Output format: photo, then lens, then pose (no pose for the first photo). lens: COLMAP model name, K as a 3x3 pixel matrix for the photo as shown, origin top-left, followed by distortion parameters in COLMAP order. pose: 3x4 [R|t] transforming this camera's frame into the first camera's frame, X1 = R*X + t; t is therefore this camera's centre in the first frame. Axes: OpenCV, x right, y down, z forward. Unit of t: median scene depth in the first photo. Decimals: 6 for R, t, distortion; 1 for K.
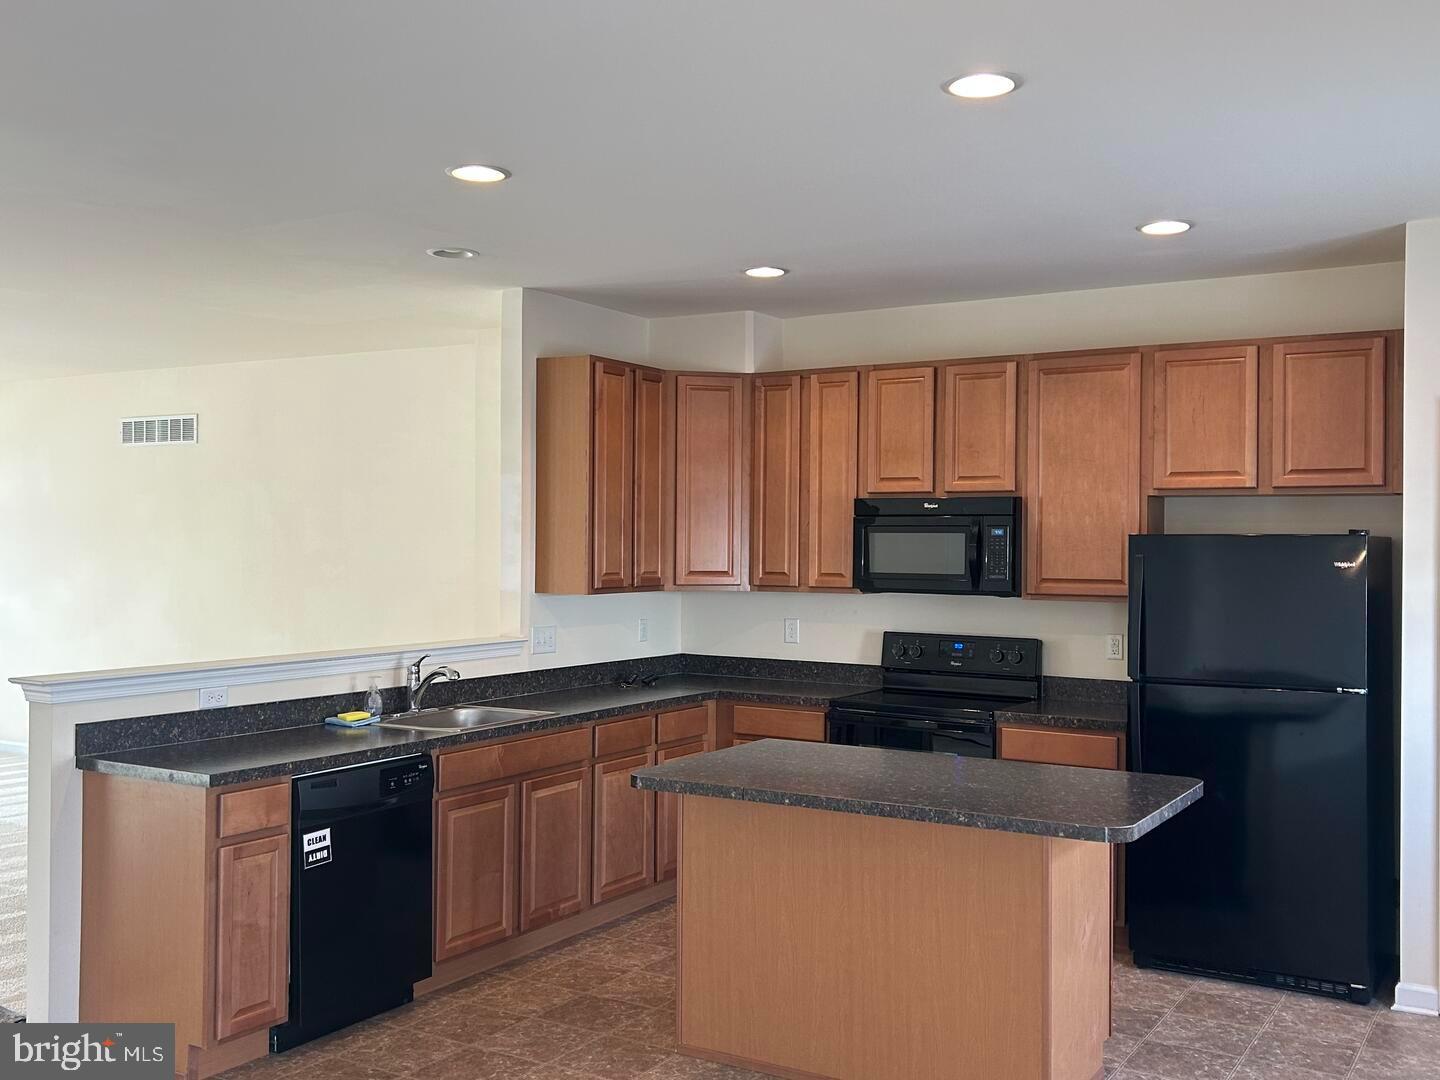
lens RADIAL K [[1354.2, 0, 720.0], [0, 1354.2, 540.0], [0, 0, 1]] dist [0.060307, -0.001947]
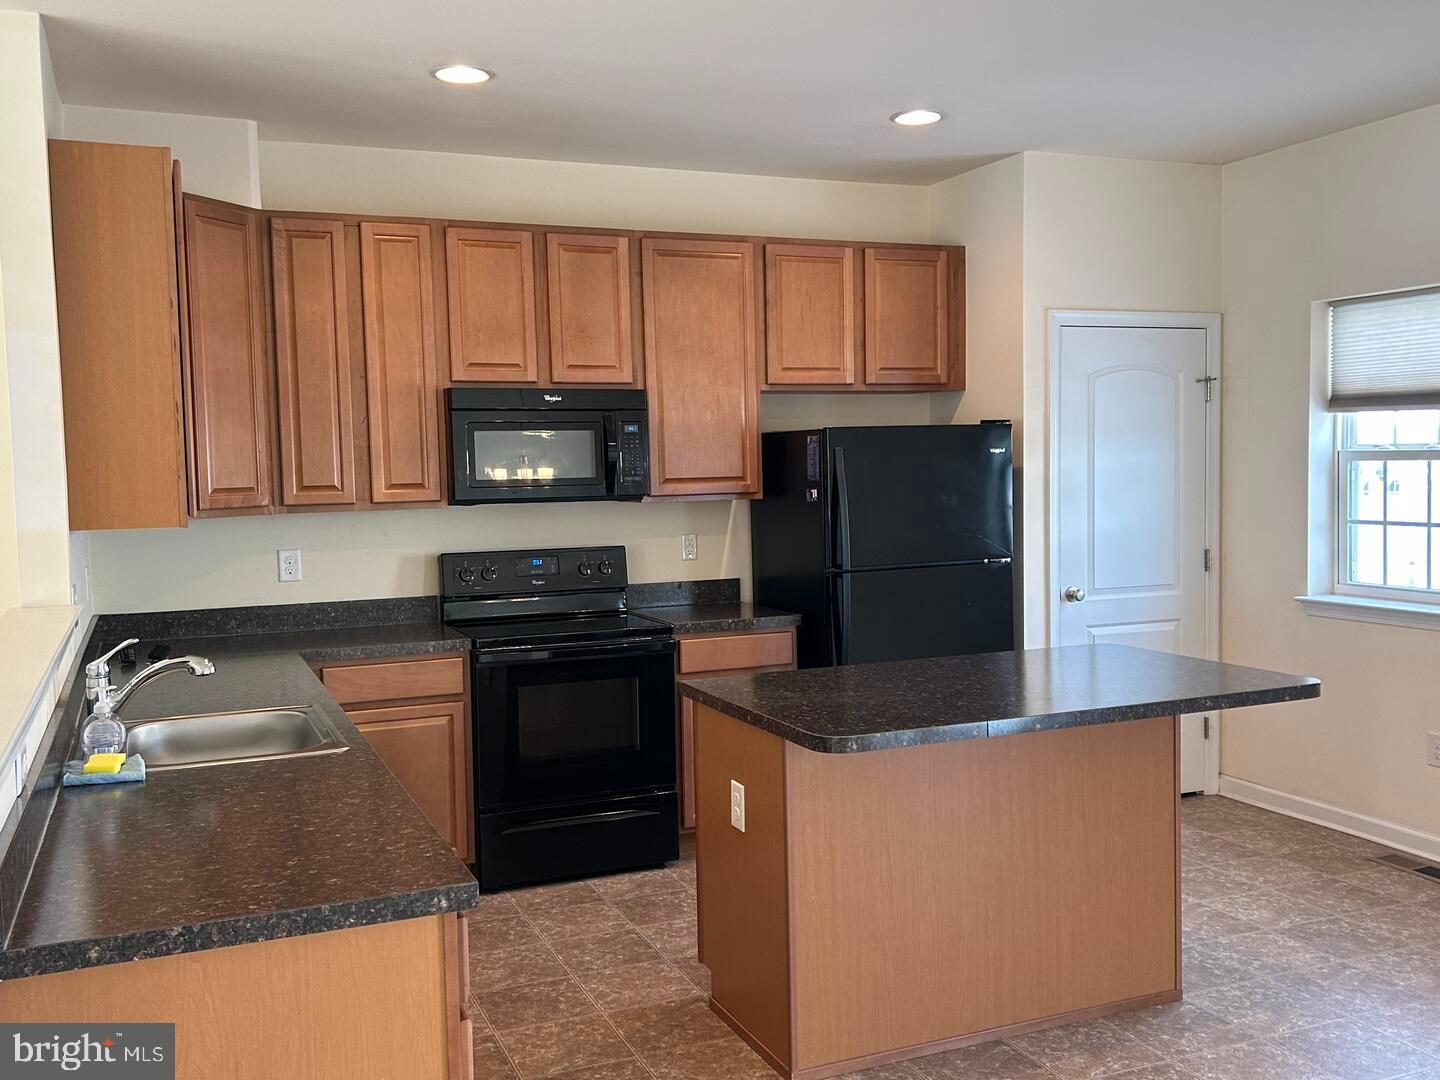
lens RADIAL K [[1373.6, 0, 720.0], [0, 1373.6, 540.0], [0, 0, 1]] dist [0.085739, -0.013159]
pose [[0.581106, -0.072411, 0.810600, -0.494883], [0.018587, 0.996955, 0.075733, -0.000175], [-0.813615, -0.028942, 0.580683, 0.413567]]
